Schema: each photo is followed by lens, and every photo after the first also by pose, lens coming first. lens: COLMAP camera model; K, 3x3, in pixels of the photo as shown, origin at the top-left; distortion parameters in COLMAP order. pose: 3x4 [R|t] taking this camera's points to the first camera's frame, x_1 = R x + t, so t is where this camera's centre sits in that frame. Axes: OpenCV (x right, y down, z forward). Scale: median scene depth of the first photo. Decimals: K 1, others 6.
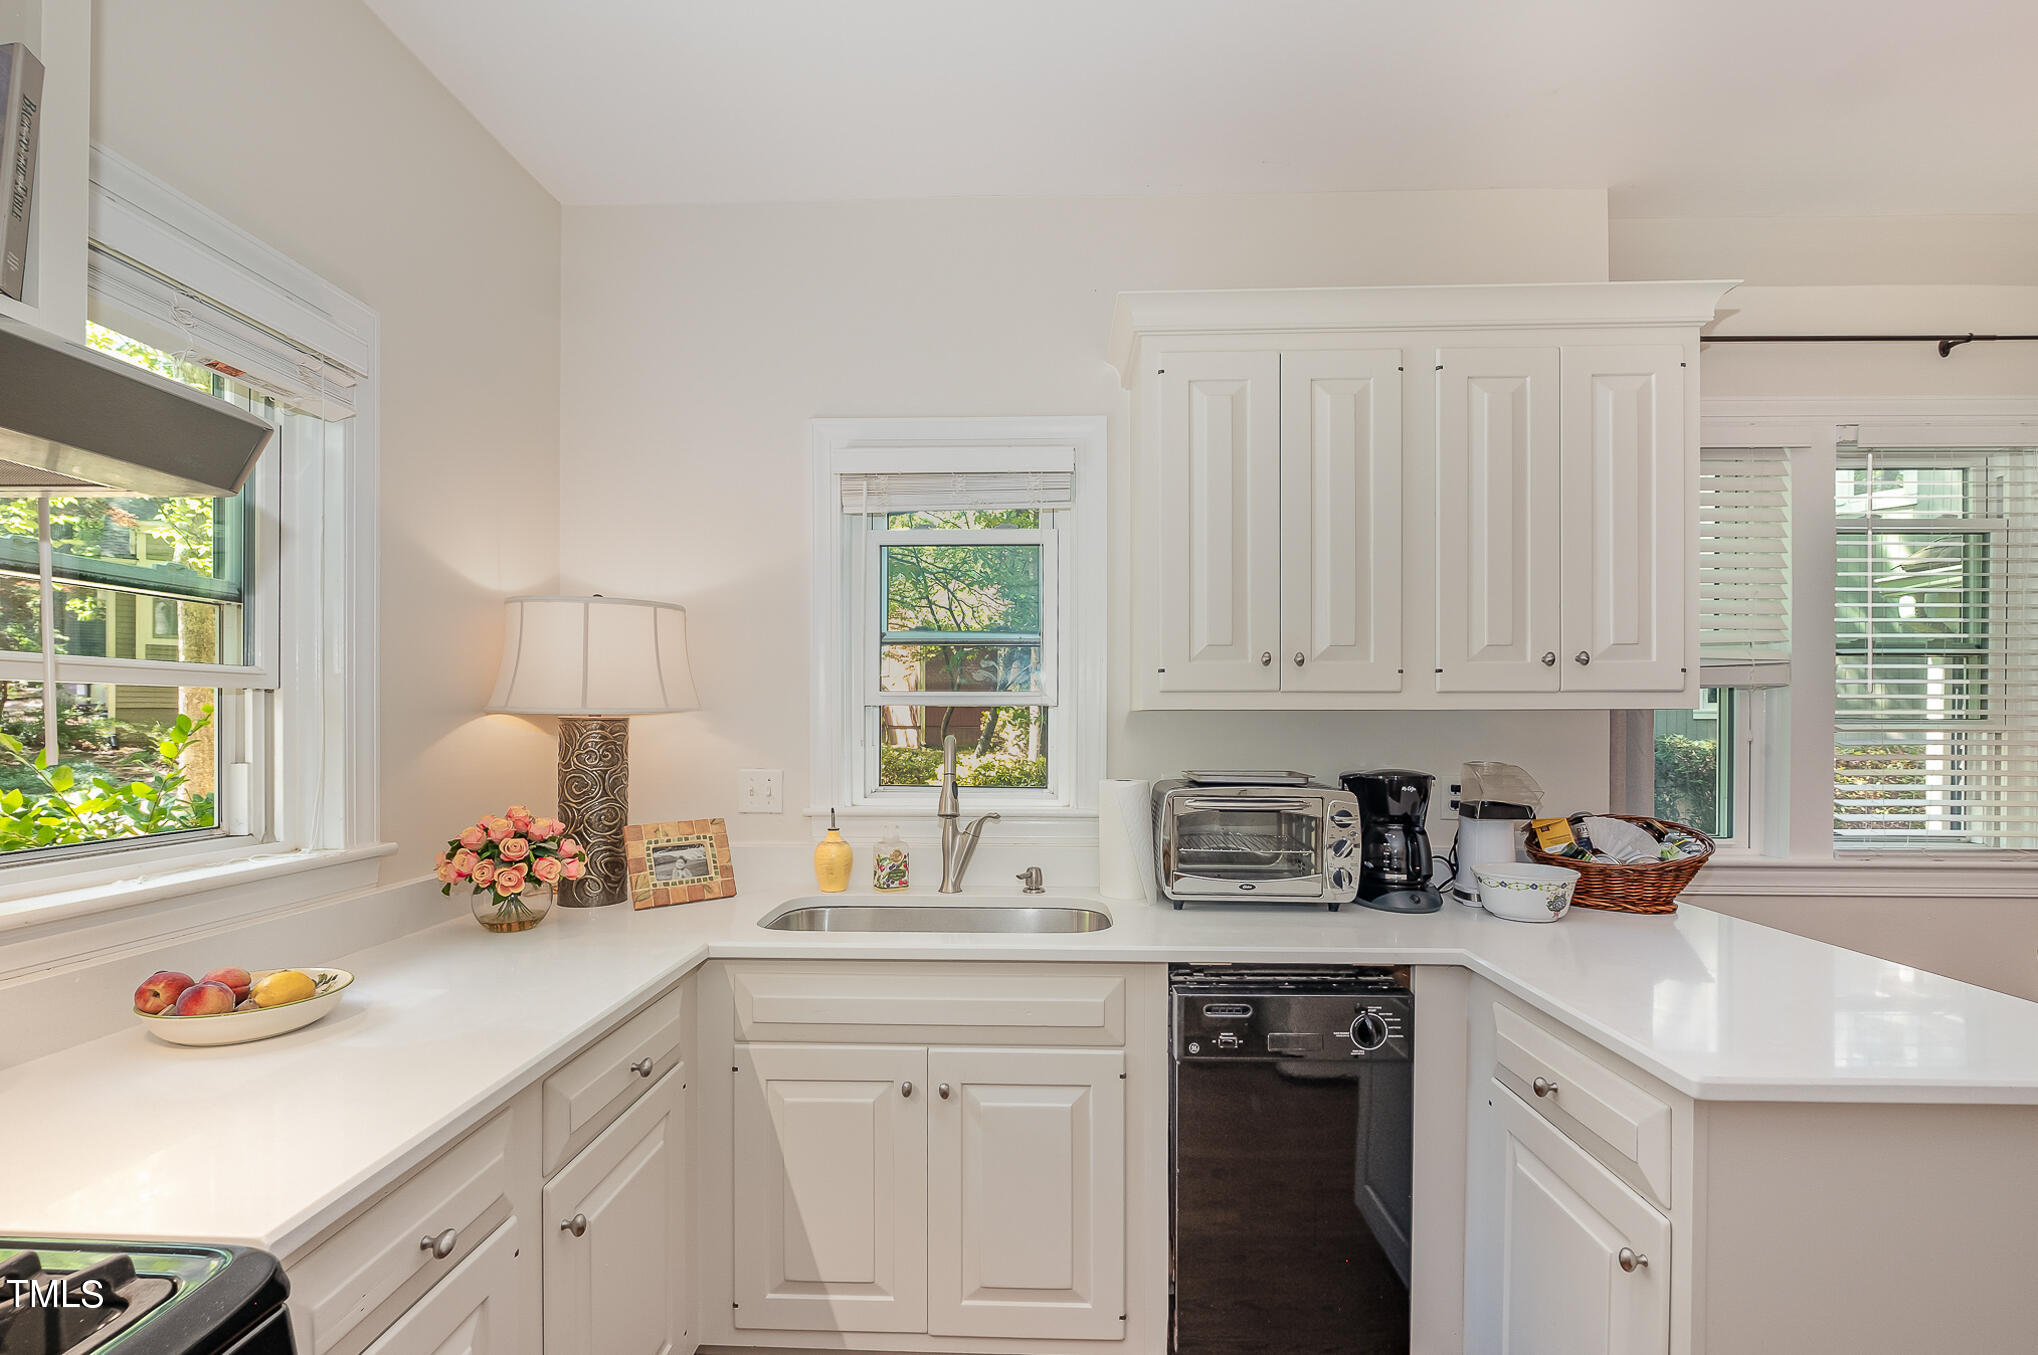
lens RADIAL K [[901.5, 0, 1006.8], [0, 901.5, 720.4], [0, 0, 1]] dist [-0.002358, -0.000225]
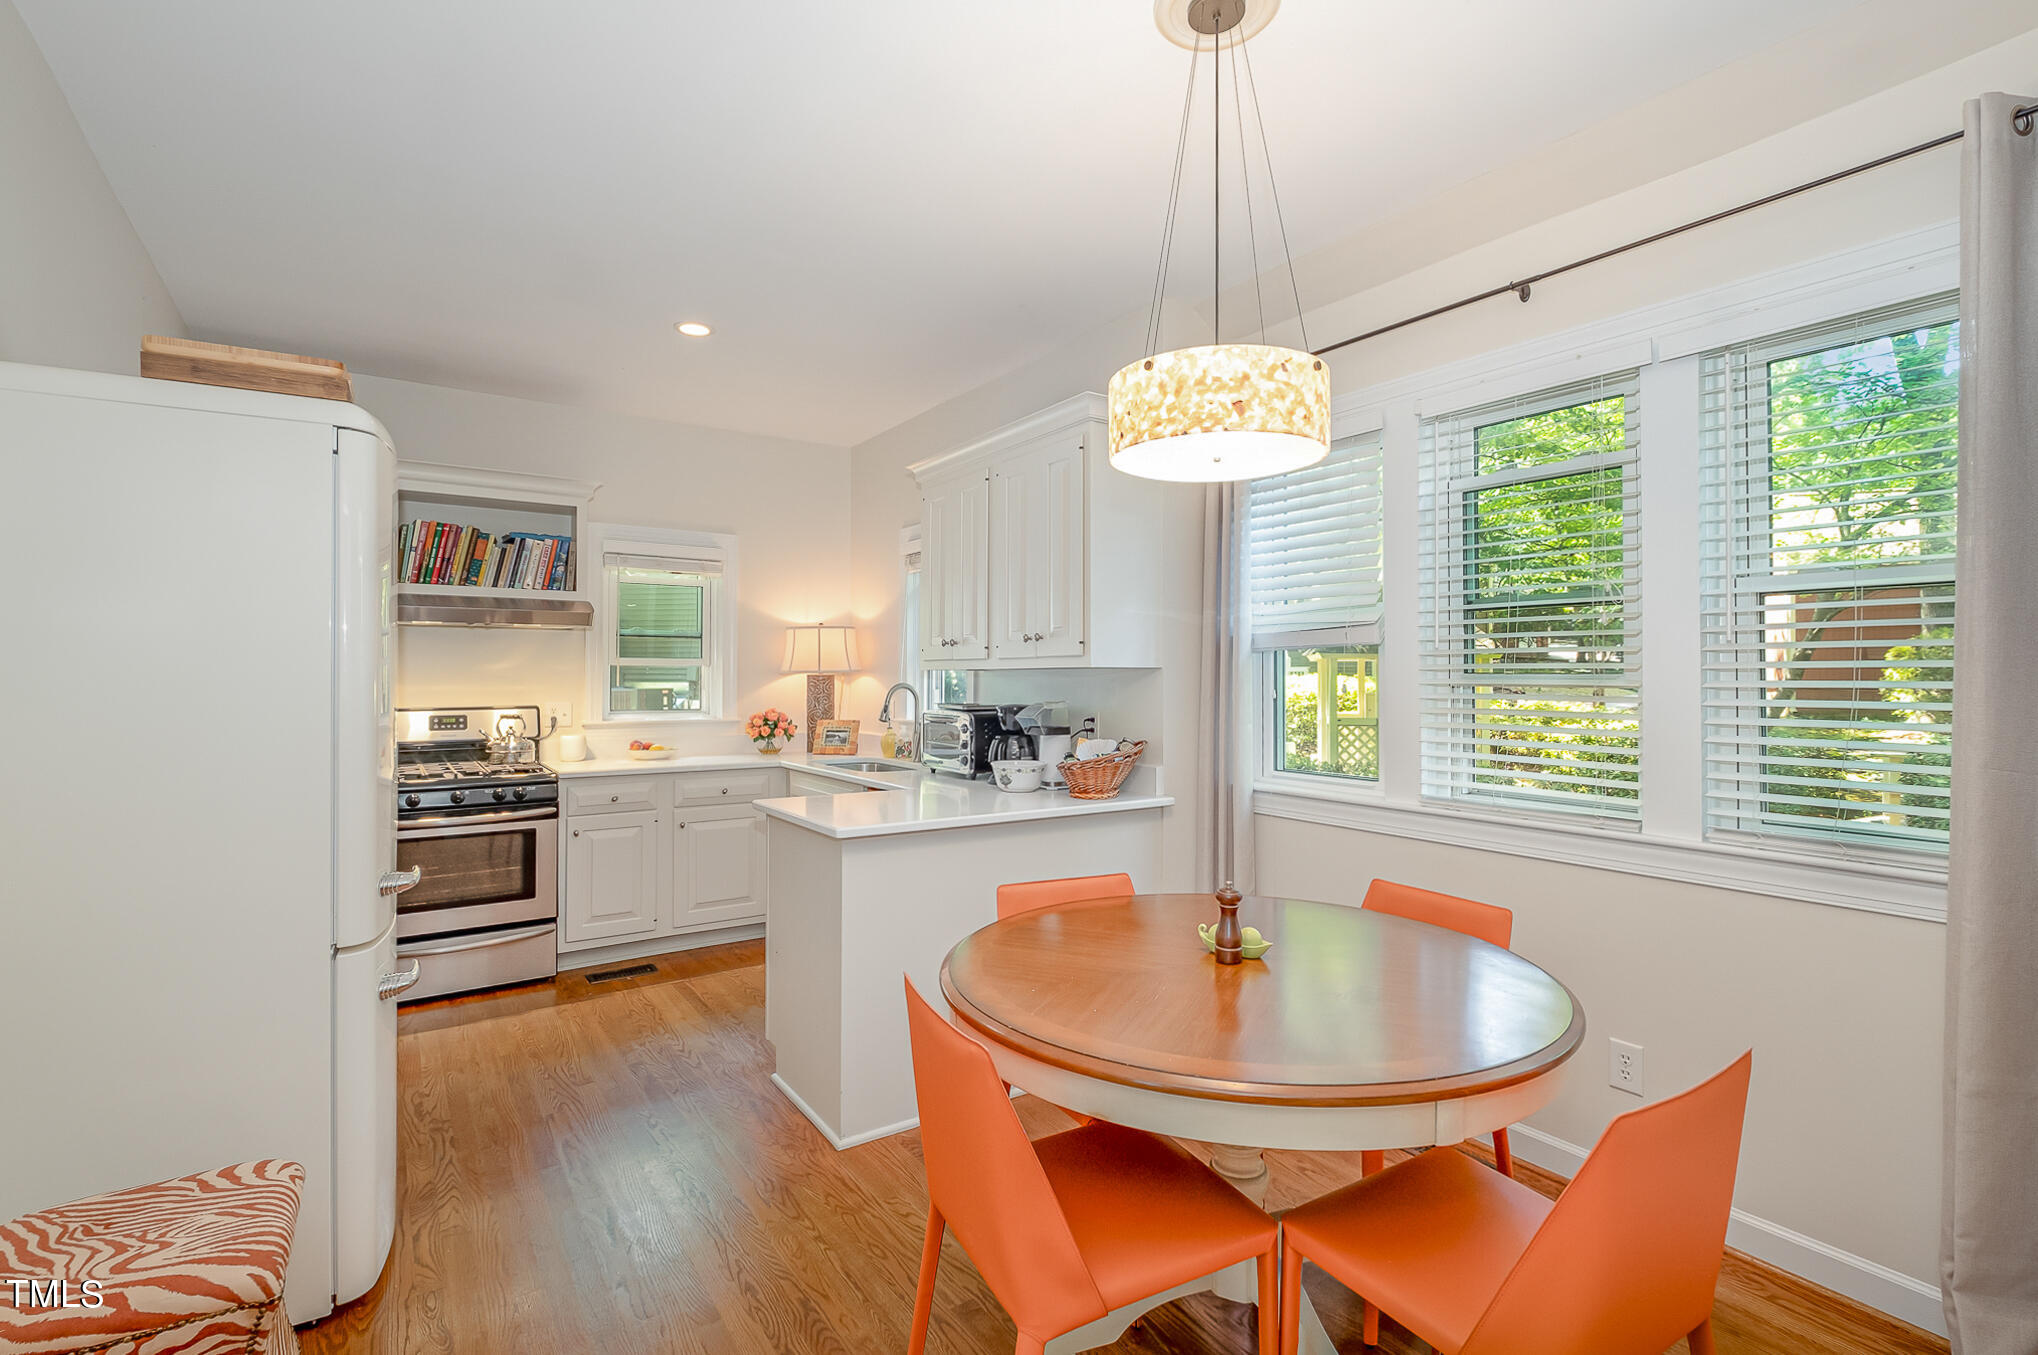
lens RADIAL K [[901.5, 0, 1019.4], [0, 901.5, 651.4], [0, 0, 1]] dist [-0.002358, -0.000225]
pose [[0.606449, -0.022418, -0.794806, 1.491762], [0.008405, 0.999727, -0.021784, -0.007447], [0.795078, 0.006531, 0.606472, -0.028588]]
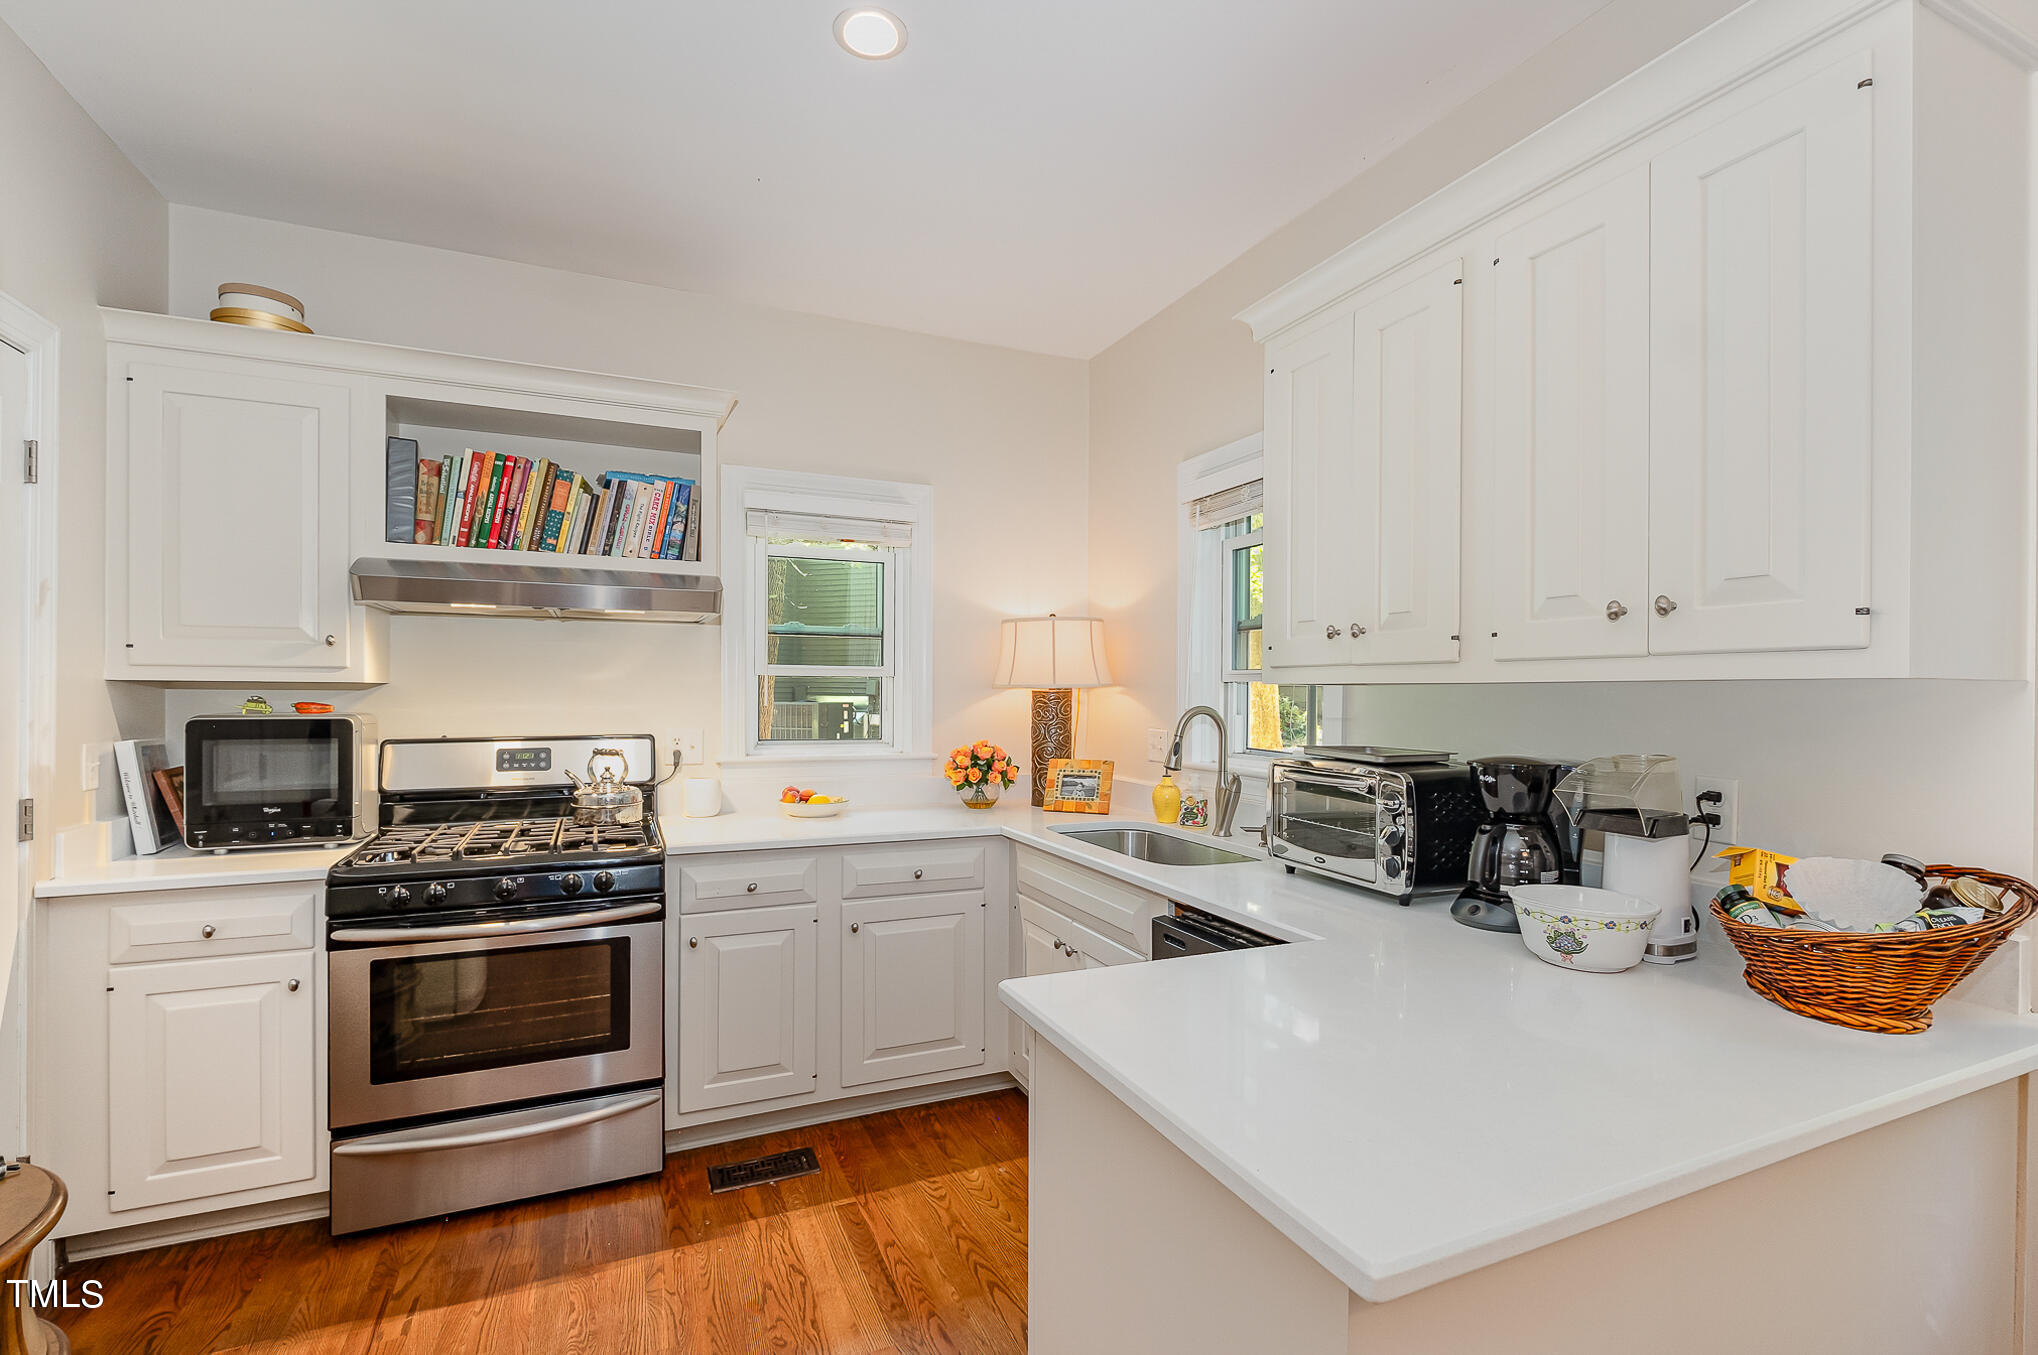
lens RADIAL K [[901.5, 0, 1002.2], [0, 901.5, 683.5], [0, 0, 1]] dist [-0.002358, -0.000225]
pose [[0.432058, -0.005054, -0.901832, 0.801356], [0.003223, 0.999987, -0.004060, -0.008289], [0.901840, -0.001153, 0.432068, 0.191111]]
